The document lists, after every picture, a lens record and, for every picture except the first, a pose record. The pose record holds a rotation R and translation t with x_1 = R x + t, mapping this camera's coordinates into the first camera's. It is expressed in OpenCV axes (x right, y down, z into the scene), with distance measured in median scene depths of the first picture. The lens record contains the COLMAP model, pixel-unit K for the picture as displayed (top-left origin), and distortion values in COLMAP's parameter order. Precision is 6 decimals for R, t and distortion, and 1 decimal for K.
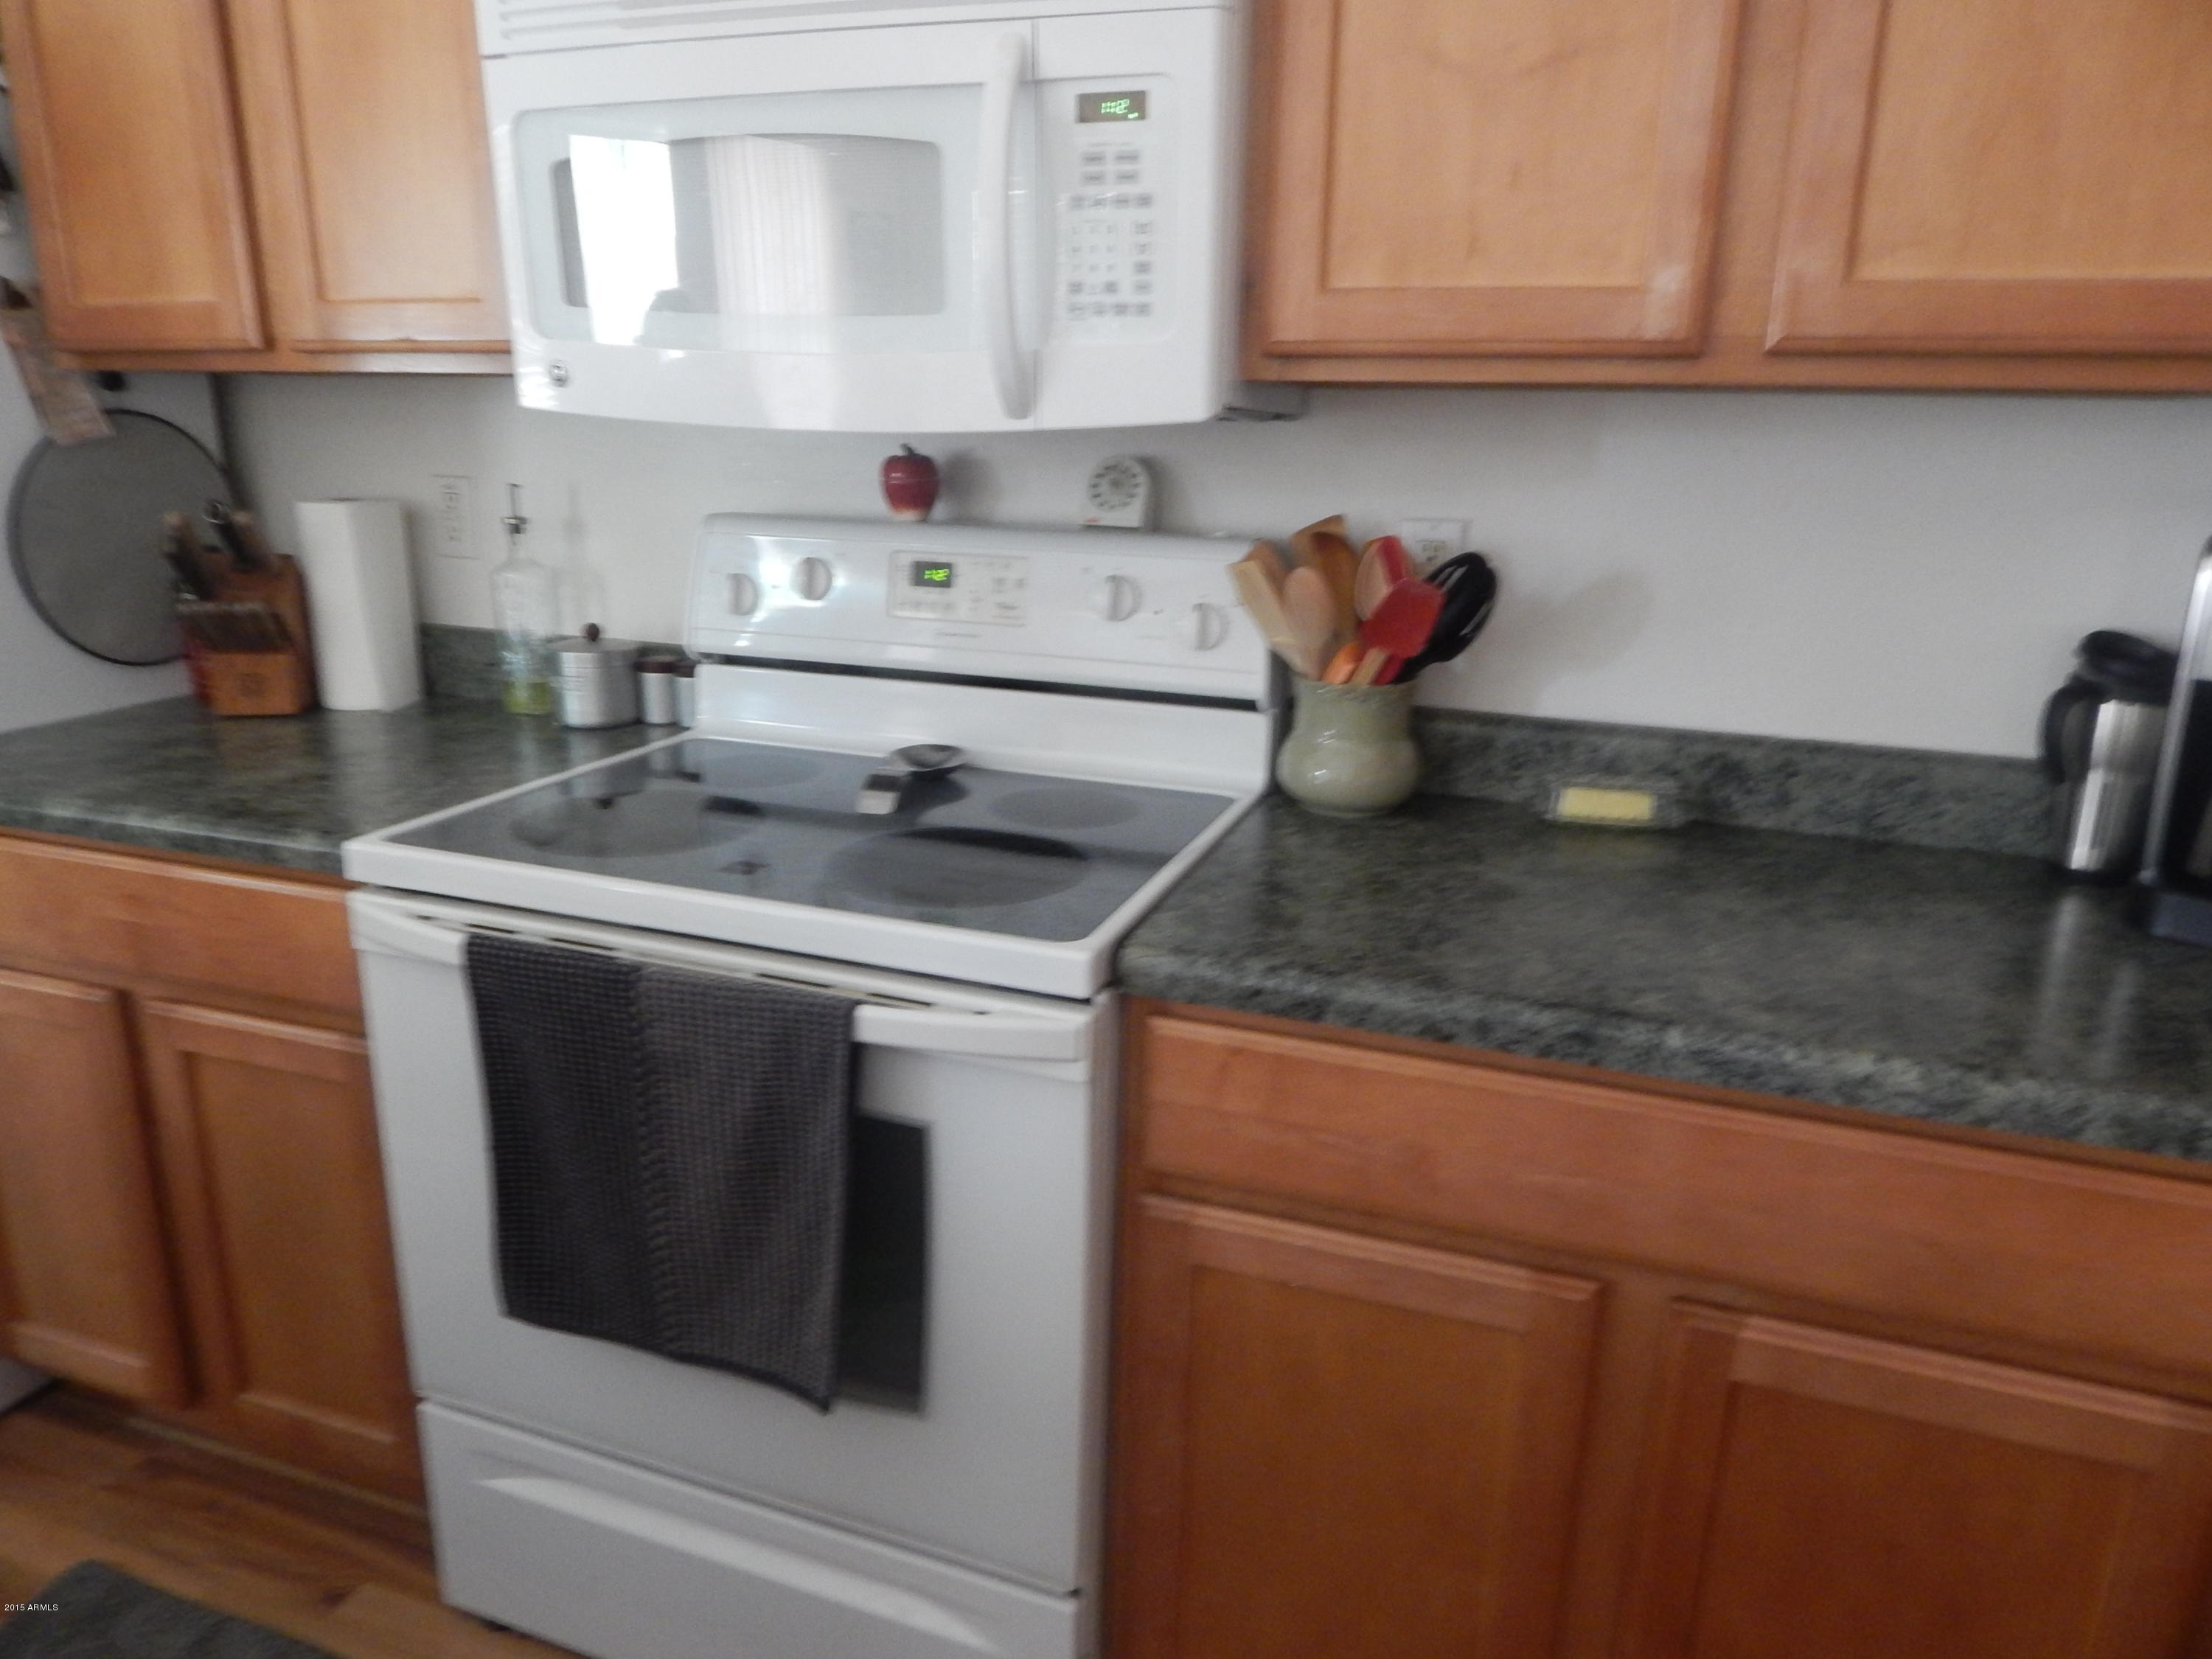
lens RADIAL K [[1460.5, 0, 1111.8], [0, 1460.5, 822.8], [0, 0, 1]] dist [0.007549, -0.007431]
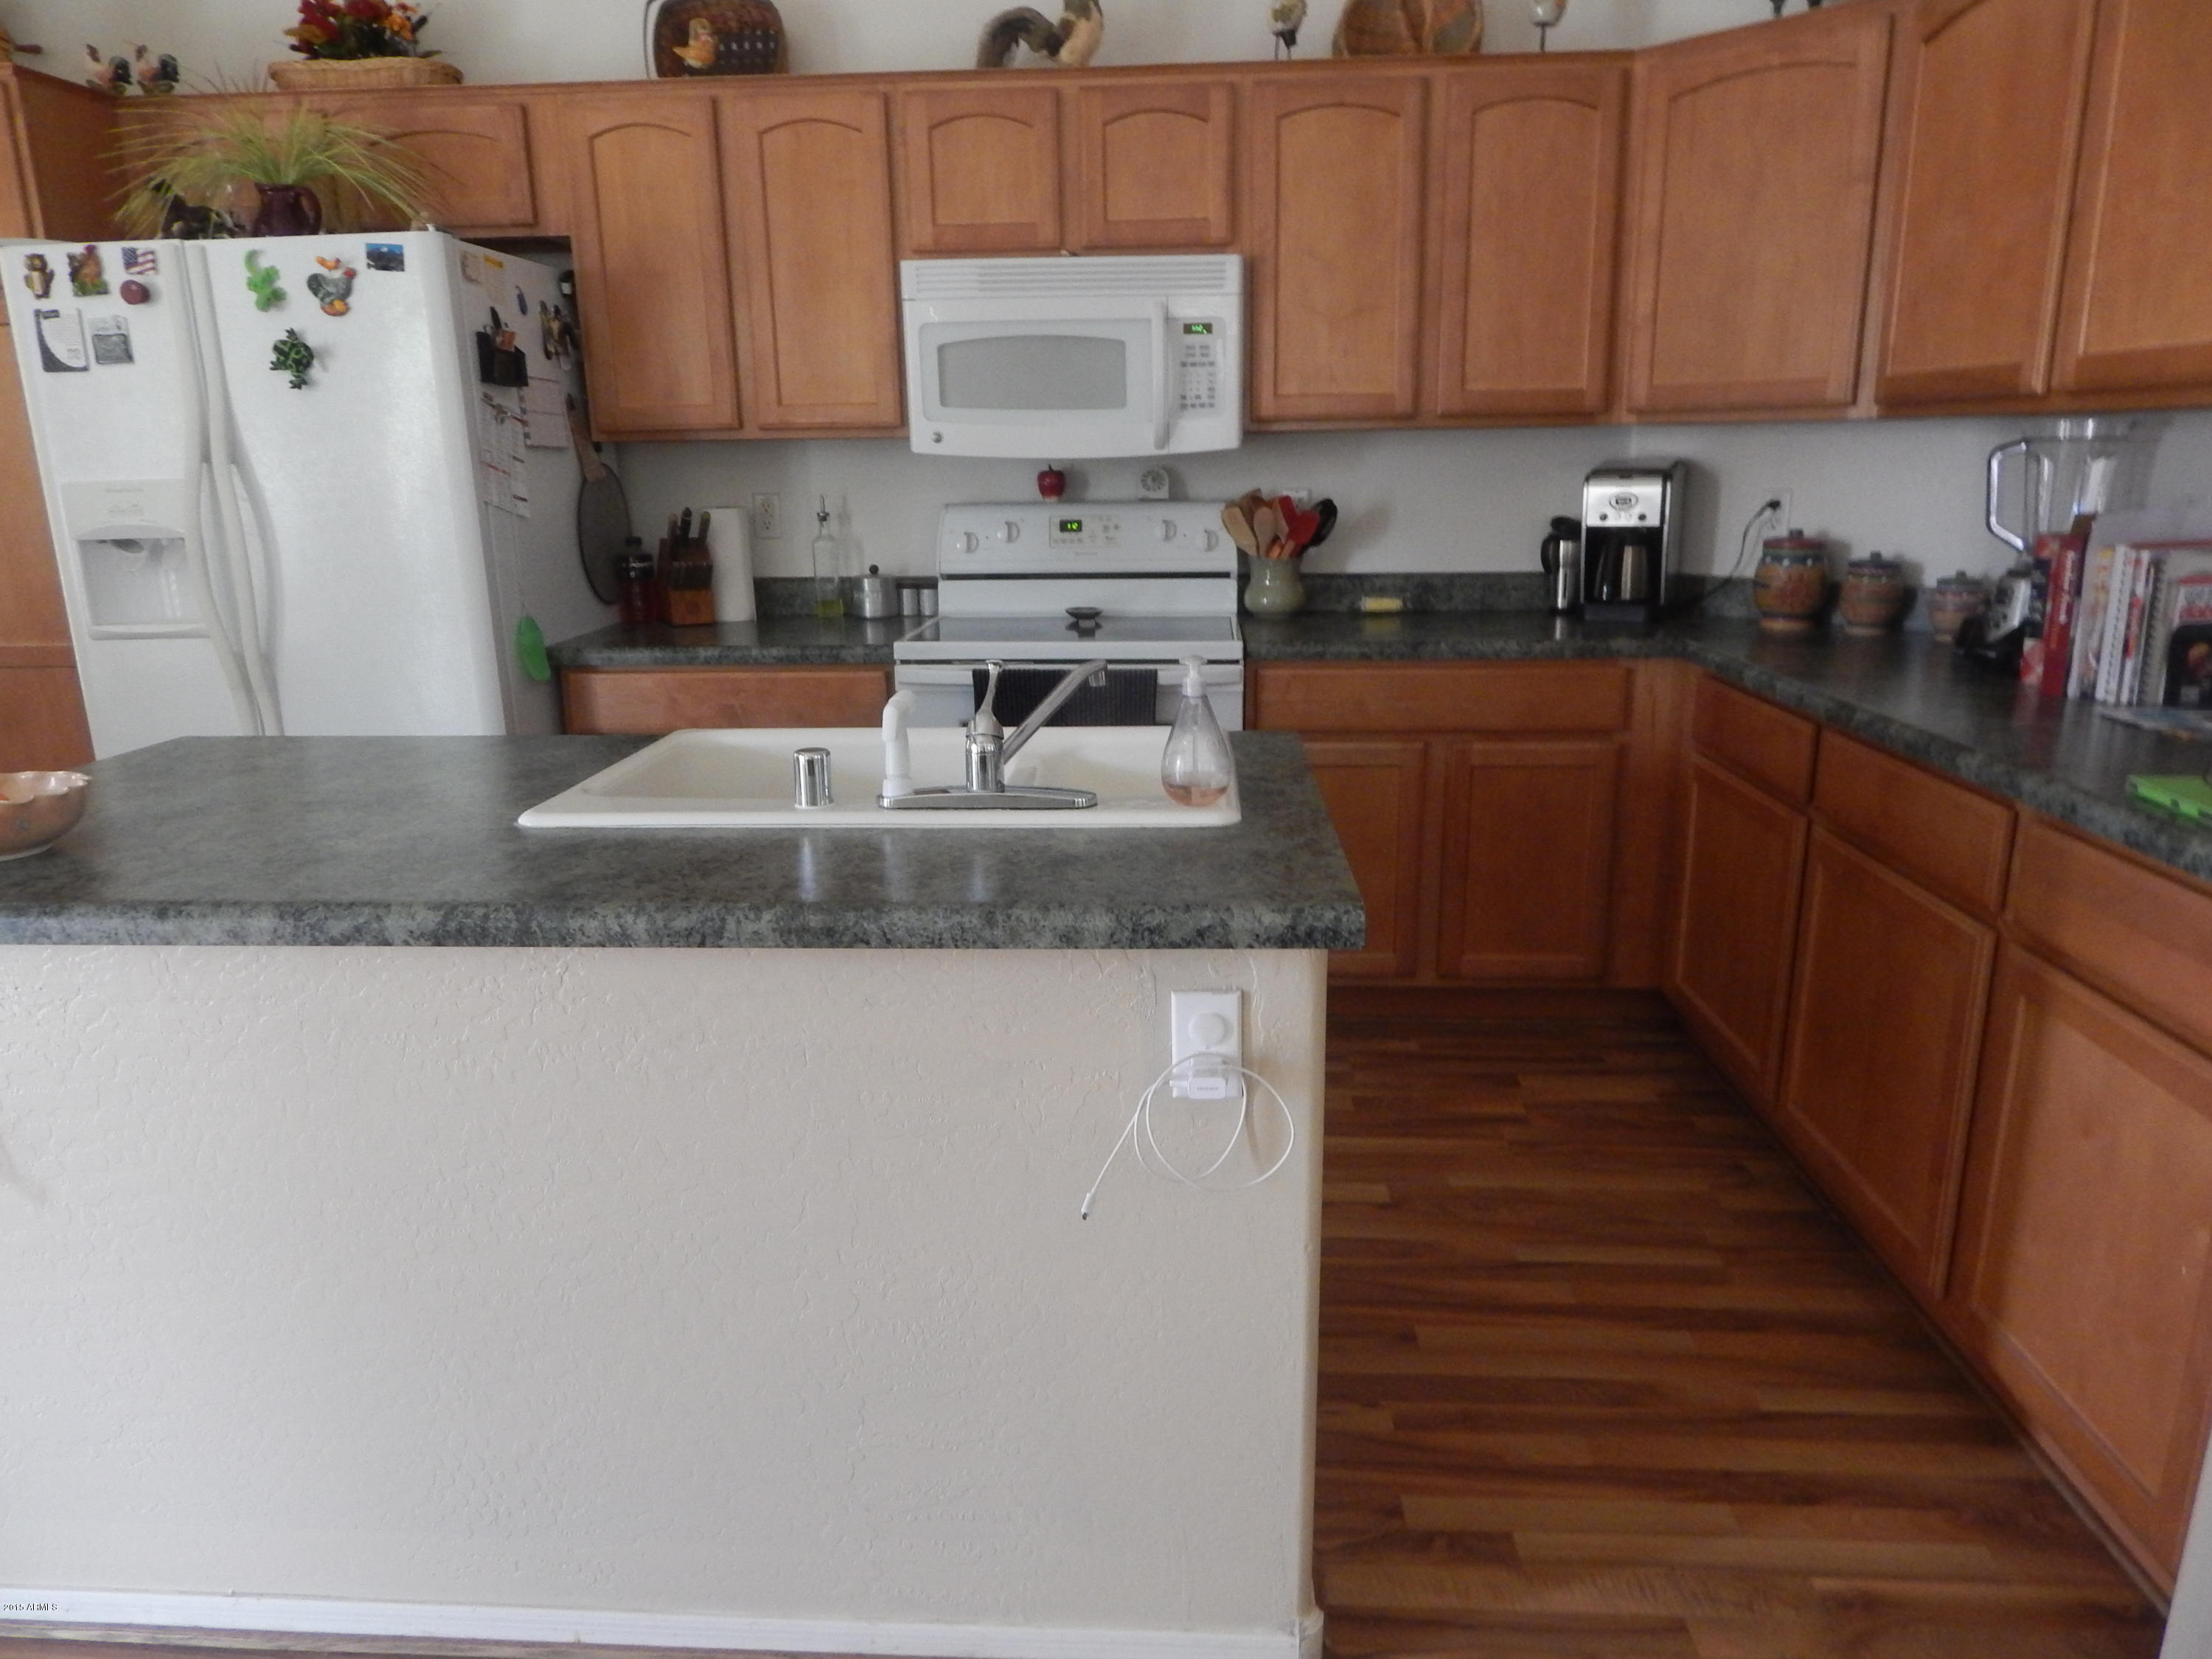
lens RADIAL K [[1460.5, 0, 1109.5], [0, 1460.5, 827.7], [0, 0, 1]] dist [0.007549, -0.007431]
pose [[0.959635, -0.099581, 0.263028, -0.751583], [0.105261, 0.994416, -0.007556, 0.320753], [-0.260807, 0.034937, 0.964759, -1.164168]]
